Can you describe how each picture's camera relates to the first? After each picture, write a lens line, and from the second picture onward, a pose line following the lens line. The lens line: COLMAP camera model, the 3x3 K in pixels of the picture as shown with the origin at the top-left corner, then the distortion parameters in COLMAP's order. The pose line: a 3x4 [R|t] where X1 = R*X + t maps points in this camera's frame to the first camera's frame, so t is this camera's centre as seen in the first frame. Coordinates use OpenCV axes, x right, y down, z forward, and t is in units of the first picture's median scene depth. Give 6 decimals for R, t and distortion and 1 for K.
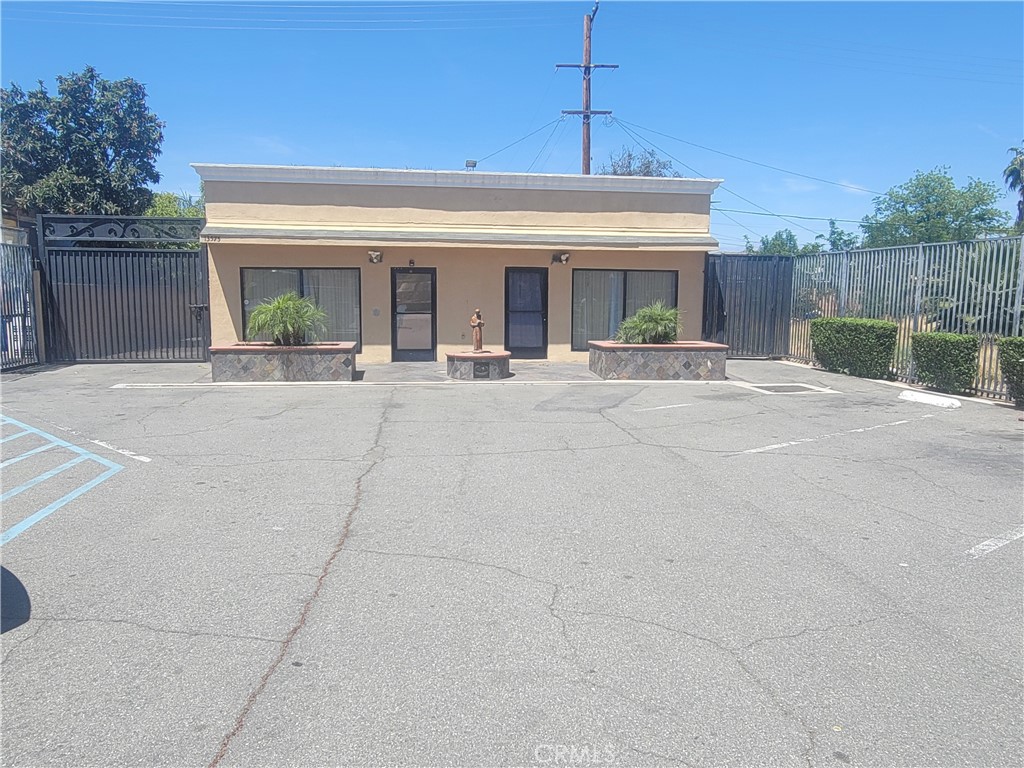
lens RADIAL K [[752.2, 0, 509.5], [0, 752.2, 391.6], [0, 0, 1]] dist [-0.005694, 0.006677]
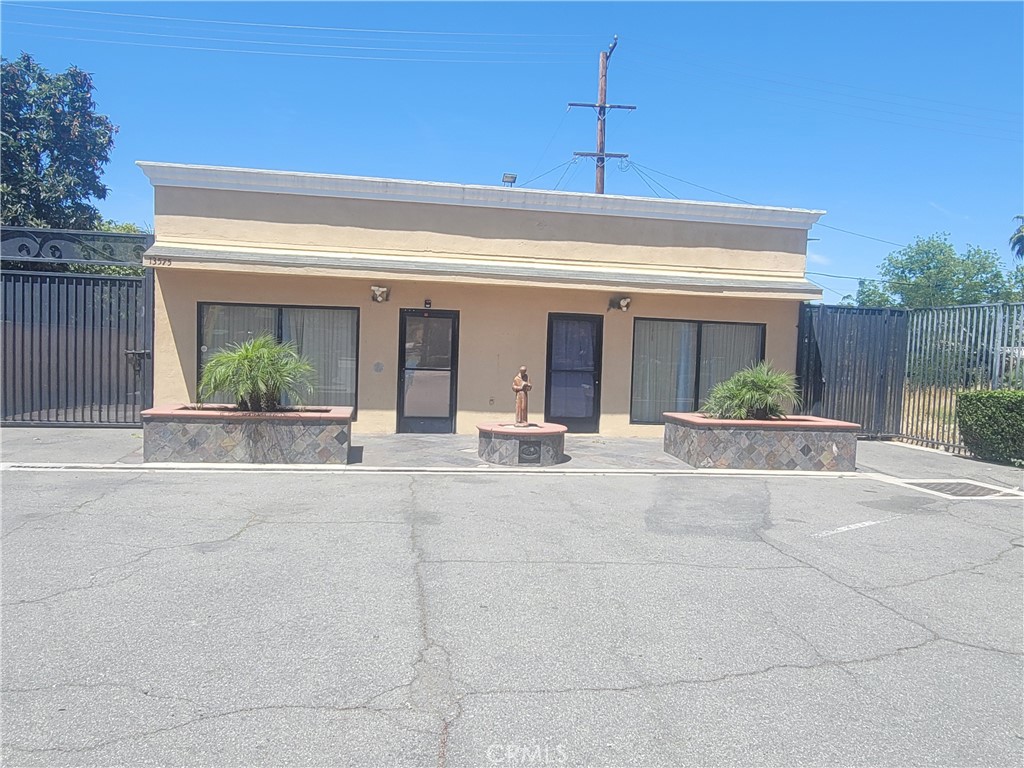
lens RADIAL K [[752.2, 0, 509.5], [0, 752.2, 391.6], [0, 0, 1]] dist [-0.005694, 0.006677]
pose [[0.999106, 0.025031, 0.034076, -0.071295], [-0.022393, 0.996880, -0.075694, -0.026874], [-0.035864, 0.074864, 0.996549, 0.247268]]
